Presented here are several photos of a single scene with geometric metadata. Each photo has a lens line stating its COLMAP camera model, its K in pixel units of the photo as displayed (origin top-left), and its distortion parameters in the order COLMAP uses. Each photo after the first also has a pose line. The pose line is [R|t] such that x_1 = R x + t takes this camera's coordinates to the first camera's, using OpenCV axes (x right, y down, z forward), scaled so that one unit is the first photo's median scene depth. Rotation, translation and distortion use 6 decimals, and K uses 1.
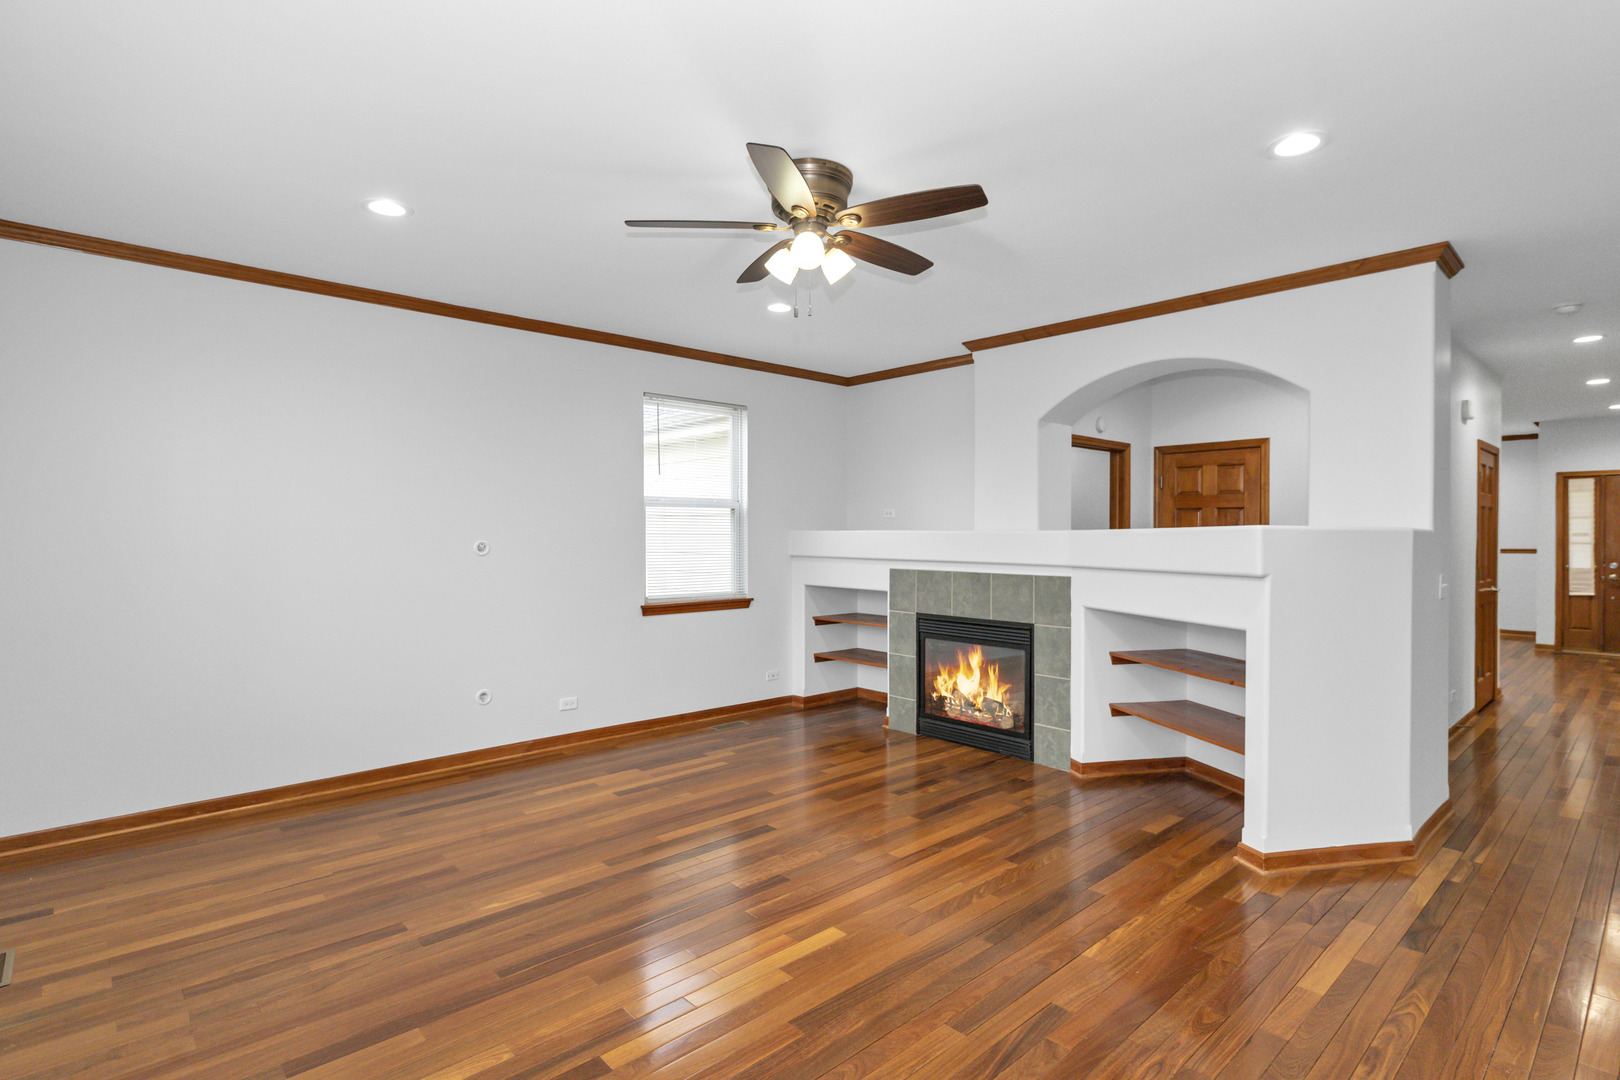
lens RADIAL K [[792.6, 0, 854.8], [0, 792.6, 548.7], [0, 0, 1]] dist [-0.007251, 0.001966]
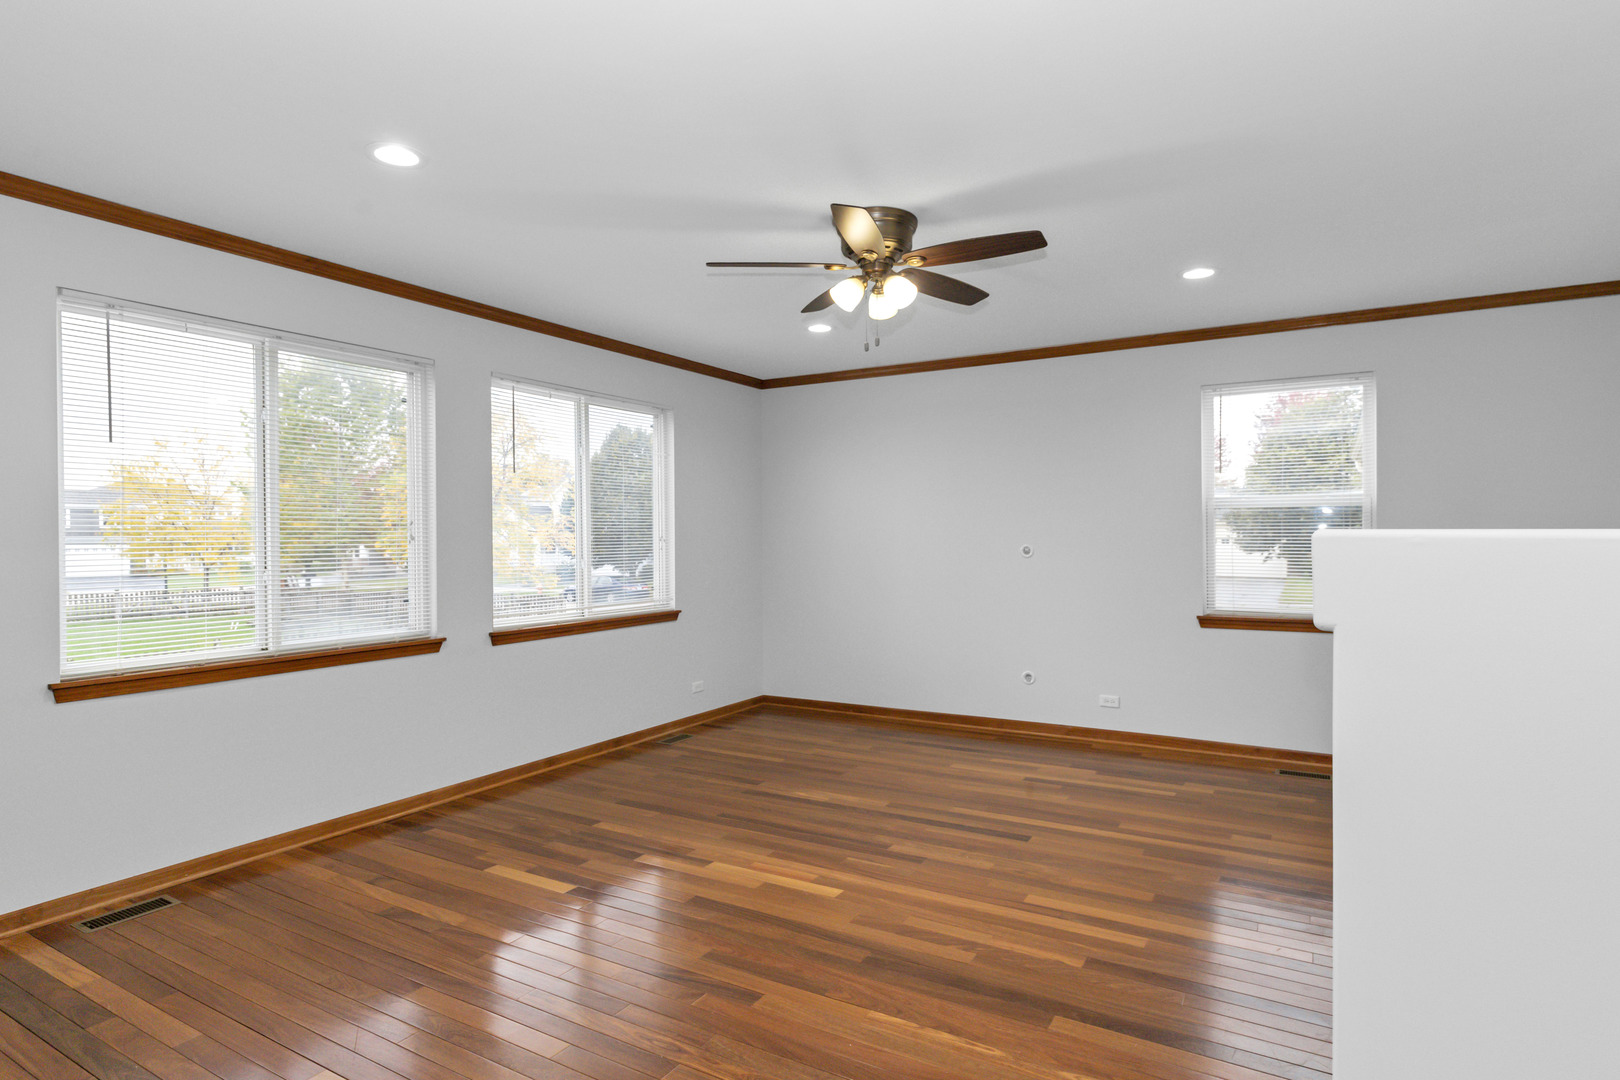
lens RADIAL K [[830.2, 0, 843.0], [0, 830.2, 543.7], [0, 0, 1]] dist [0.010706, 0.001193]
pose [[0.320873, 0.007524, -0.947093, 0.821951], [-0.017623, 0.999843, 0.001972, -0.008685], [0.946958, 0.016058, 0.320955, 0.470847]]
